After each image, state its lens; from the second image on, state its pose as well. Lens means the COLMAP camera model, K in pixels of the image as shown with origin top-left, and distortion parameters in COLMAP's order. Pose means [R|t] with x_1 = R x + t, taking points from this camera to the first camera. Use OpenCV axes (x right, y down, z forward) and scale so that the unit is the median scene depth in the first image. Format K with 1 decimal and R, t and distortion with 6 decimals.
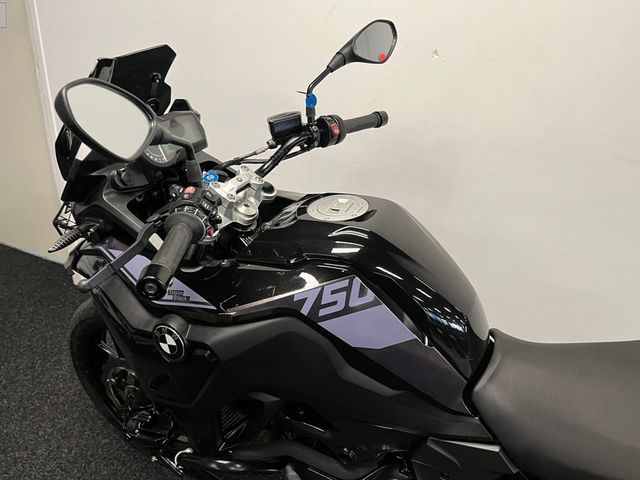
lens RADIAL K [[485.5, 0, 318.9], [0, 485.5, 237.8], [0, 0, 1]] dist [0.074280, -0.104570]
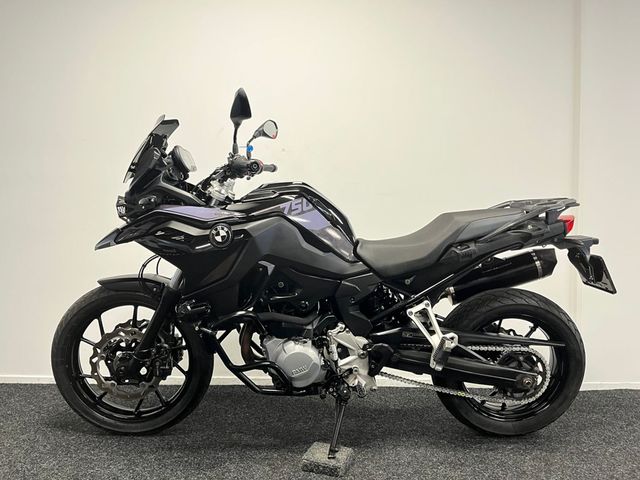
lens RADIAL K [[485.5, 0, 316.0], [0, 485.5, 236.0], [0, 0, 1]] dist [0.074280, -0.104570]
pose [[0.889517, -0.039028, 0.455233, -0.708280], [0.206916, 0.922729, -0.325204, 0.770537], [-0.407364, 0.383469, 0.828858, -0.653277]]
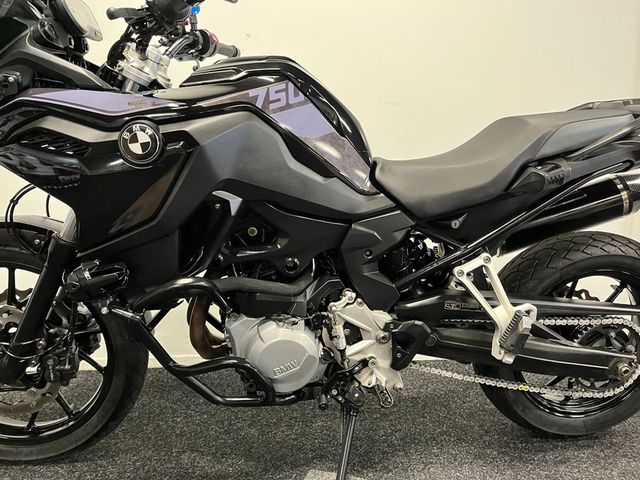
lens RADIAL K [[485.5, 0, 319.8], [0, 485.5, 235.1], [0, 0, 1]] dist [0.074280, -0.104570]
pose [[0.847487, -0.101571, 0.521008, -0.453643], [0.237405, 0.950412, -0.200886, 0.587822], [-0.474768, 0.293938, 0.829576, -0.015051]]
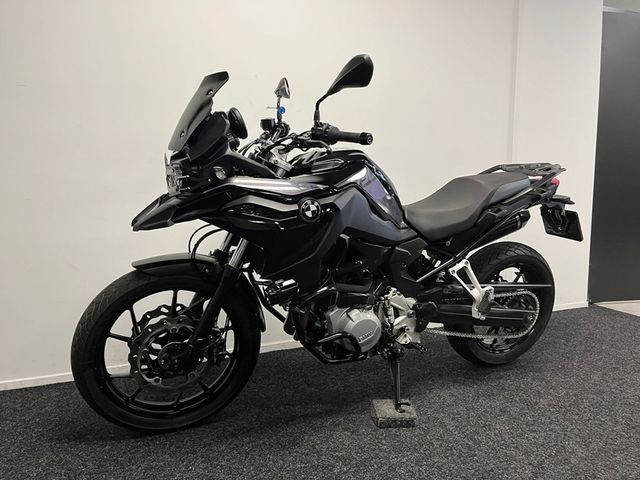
lens RADIAL K [[485.5, 0, 325.5], [0, 485.5, 235.0], [0, 0, 1]] dist [0.074280, -0.104570]
pose [[0.649551, -0.138713, 0.747557, -1.372905], [0.332216, 0.936173, -0.114950, 0.439035], [-0.683898, 0.323016, 0.654175, -0.184639]]
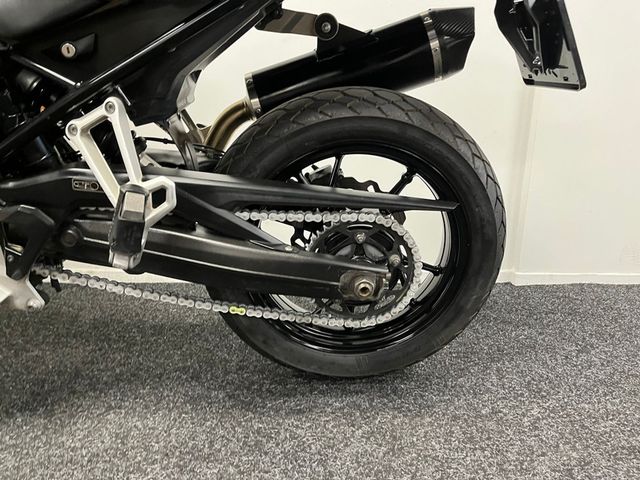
lens RADIAL K [[485.5, 0, 326.3], [0, 485.5, 242.2], [0, 0, 1]] dist [0.074280, -0.104570]
pose [[0.875841, -0.156583, 0.456492, 0.370678], [0.213847, 0.973888, -0.076238, 0.814391], [-0.432634, 0.164391, 0.886455, 0.025634]]
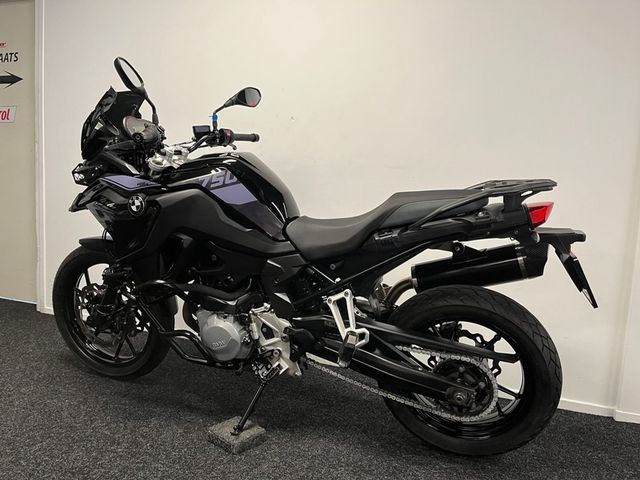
lens RADIAL K [[485.5, 0, 319.4], [0, 485.5, 243.1], [0, 0, 1]] dist [0.074280, -0.104570]
pose [[0.993285, -0.000271, 0.115695, 0.178121], [0.033926, 0.956719, -0.289030, 0.806026], [-0.110609, 0.291014, 0.950303, -0.805737]]
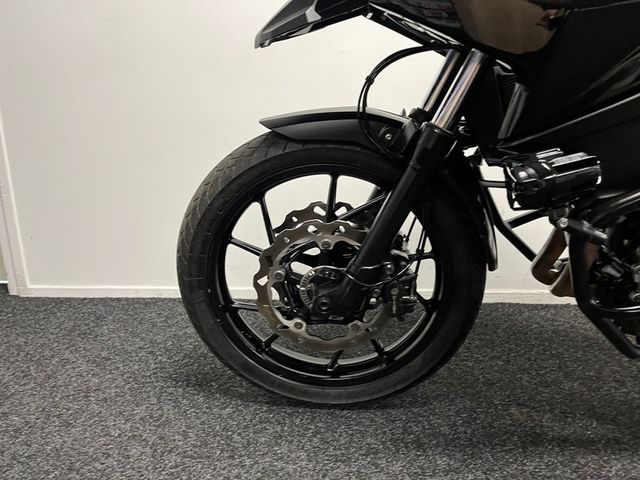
lens RADIAL K [[485.5, 0, 325.2], [0, 485.5, 236.1], [0, 0, 1]] dist [0.074280, -0.104570]
pose [[0.918649, -0.149219, 0.365810, -0.848535], [0.203239, 0.972506, -0.113689, 0.467860], [-0.338788, 0.178787, 0.923720, 0.501474]]
